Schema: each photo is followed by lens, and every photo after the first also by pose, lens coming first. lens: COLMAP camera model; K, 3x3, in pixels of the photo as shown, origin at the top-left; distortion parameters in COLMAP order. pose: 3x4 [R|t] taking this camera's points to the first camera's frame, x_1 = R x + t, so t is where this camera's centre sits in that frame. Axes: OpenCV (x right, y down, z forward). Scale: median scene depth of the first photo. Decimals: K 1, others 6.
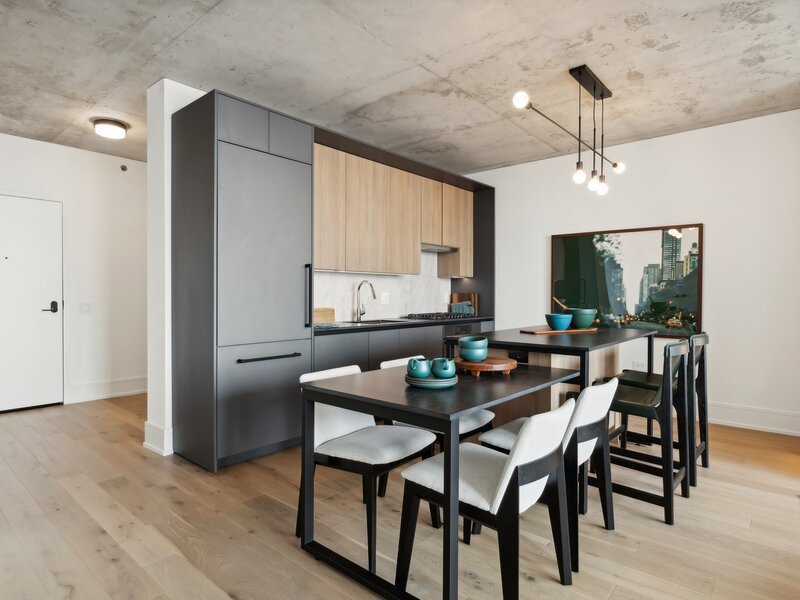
lens RADIAL K [[461.7, 0, 400.0], [0, 461.7, 300.0], [0, 0, 1]] dist [-0.002475, -0.000291]
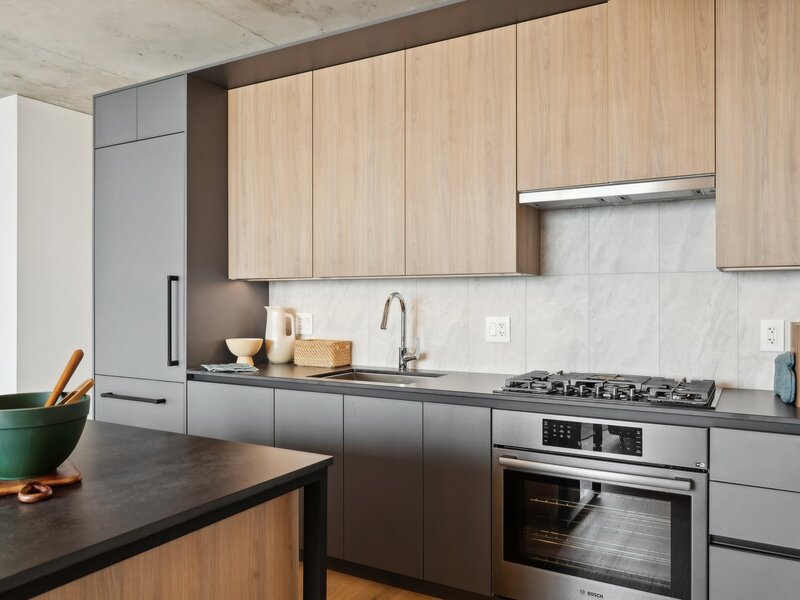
lens RADIAL K [[624.8, 0, 400.0], [0, 624.8, 300.0], [0, 0, 1]] dist [0.003072, 0.003388]
pose [[0.191645, -0.006180, -0.981445, 0.624900], [-0.012383, 0.999885, -0.008714, -0.029006], [0.981386, 0.013823, 0.191546, 0.906902]]
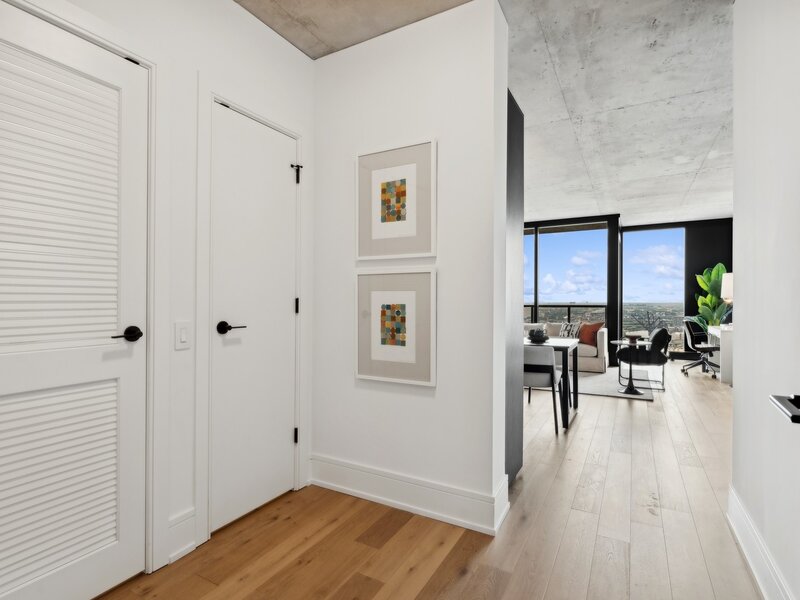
lens RADIAL K [[417.0, 0, 400.0], [0, 417.0, 300.0], [0, 0, 1]] dist [-0.001600, -0.000457]
pose [[-0.204831, -0.004492, 0.978787, -0.887905], [0.005903, 0.999966, 0.005825, -0.005016], [-0.978780, 0.006971, -0.204797, 0.997868]]
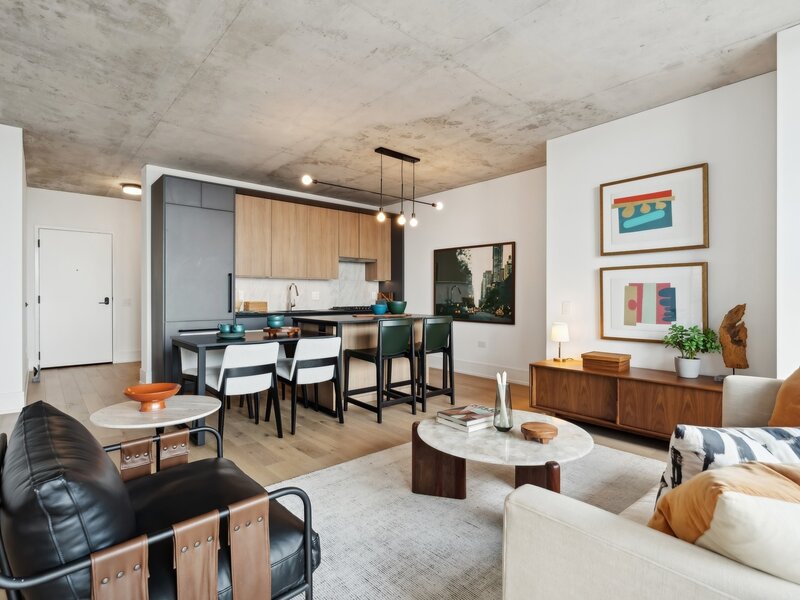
lens RADIAL K [[417.0, 0, 400.0], [0, 417.0, 300.0], [0, 0, 1]] dist [-0.001600, -0.000457]
pose [[0.990743, 0.001065, -0.135748, 0.463637], [-0.001181, 0.999999, -0.000775, 0.012349], [0.135747, 0.000928, 0.990743, -0.290065]]
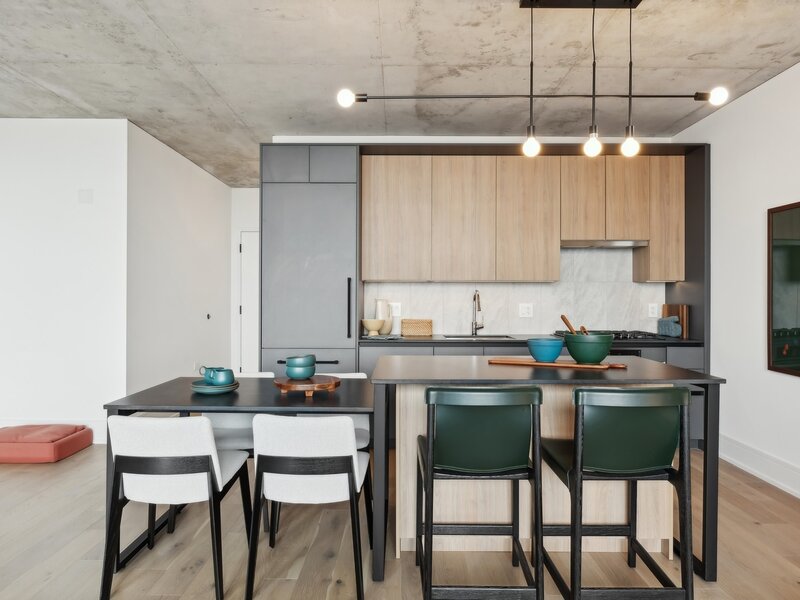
lens RADIAL K [[538.7, 0, 400.0], [0, 538.7, 300.0], [0, 0, 1]] dist [0.002694, -0.000718]
pose [[0.653099, 0.004811, -0.757257, 0.636332], [-0.009188, 0.999957, -0.001571, -0.020985], [0.757216, 0.007984, 0.653115, 0.220668]]
